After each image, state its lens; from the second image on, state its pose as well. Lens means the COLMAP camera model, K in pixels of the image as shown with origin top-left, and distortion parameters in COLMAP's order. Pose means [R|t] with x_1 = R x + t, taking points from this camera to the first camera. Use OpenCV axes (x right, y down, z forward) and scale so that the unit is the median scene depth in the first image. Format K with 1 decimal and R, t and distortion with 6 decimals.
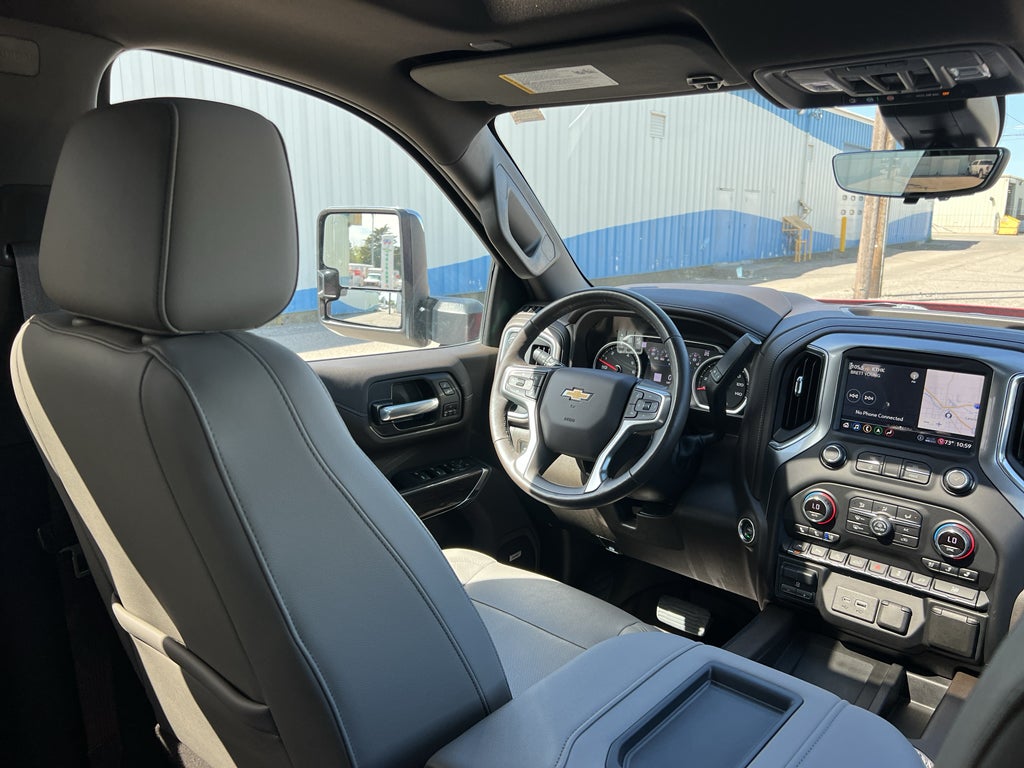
lens RADIAL K [[768.1, 0, 512.0], [0, 768.1, 384.0], [0, 0, 1]] dist [0.086729, -0.111953]
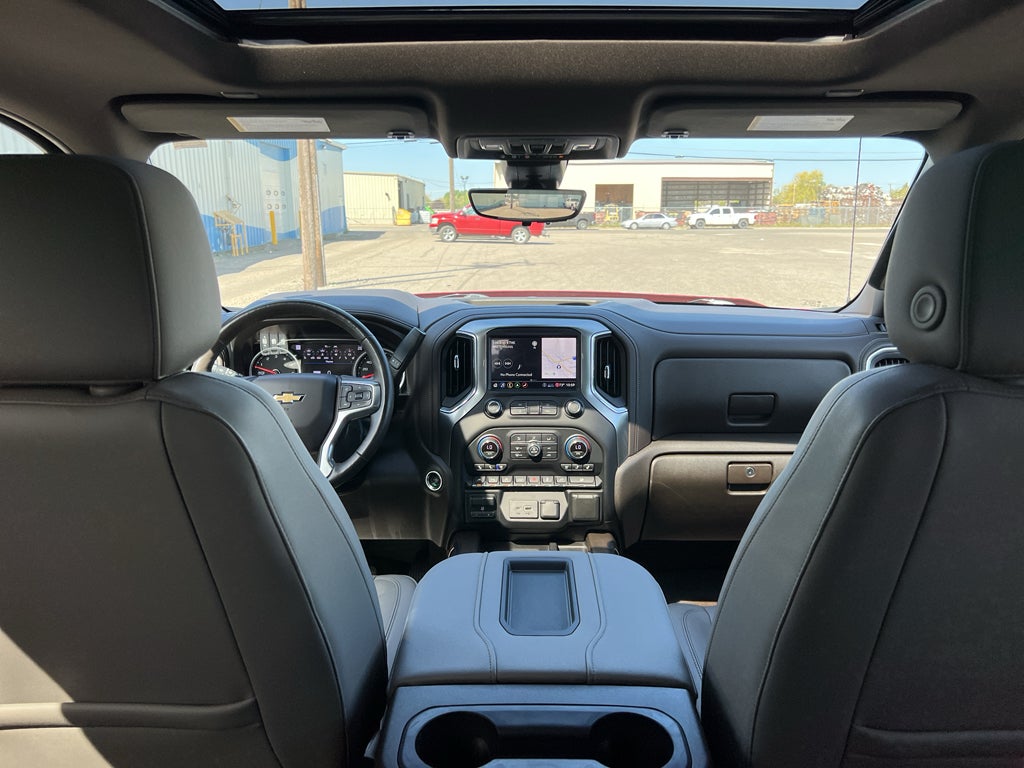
lens RADIAL K [[768.1, 0, 512.0], [0, 768.1, 384.0], [0, 0, 1]] dist [0.086729, -0.111953]
pose [[0.765243, -0.154370, 0.624959, -0.401114], [0.149248, 0.986915, 0.061027, -0.028378], [-0.626201, 0.046574, 0.778269, -0.077871]]
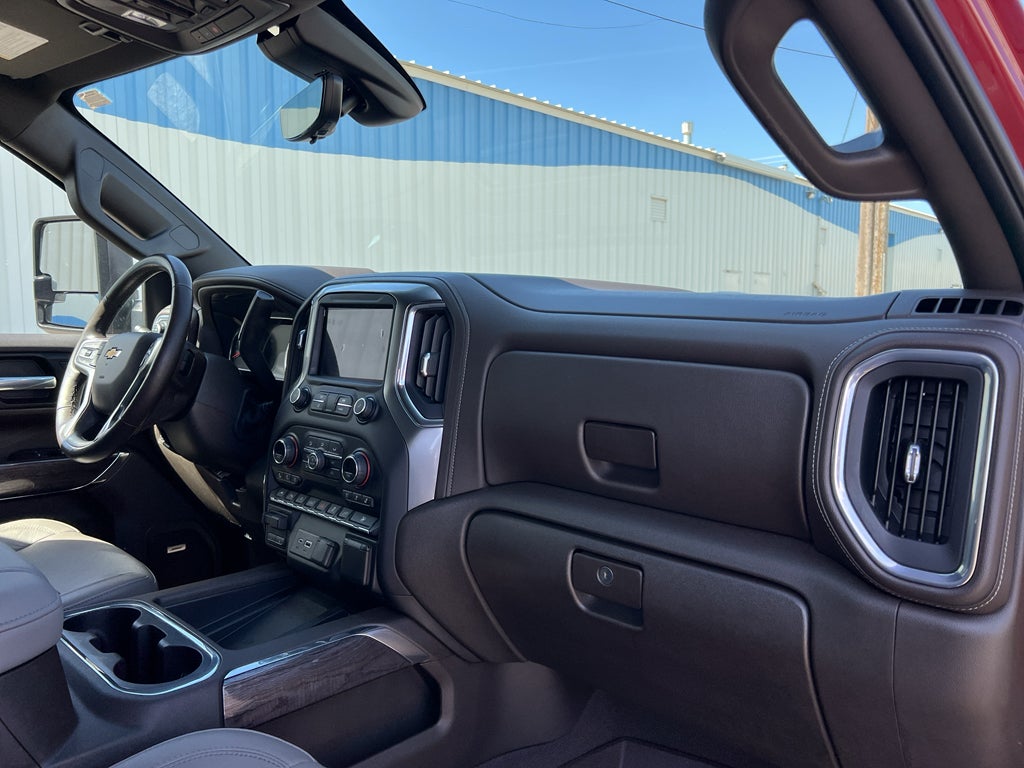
lens RADIAL K [[768.1, 0, 512.0], [0, 768.1, 384.0], [0, 0, 1]] dist [0.086729, -0.111953]
pose [[0.998868, 0.001462, -0.047548, 0.731016], [-0.006730, 0.993817, -0.110829, 0.181812], [0.047092, 0.111024, 0.992701, 0.012556]]
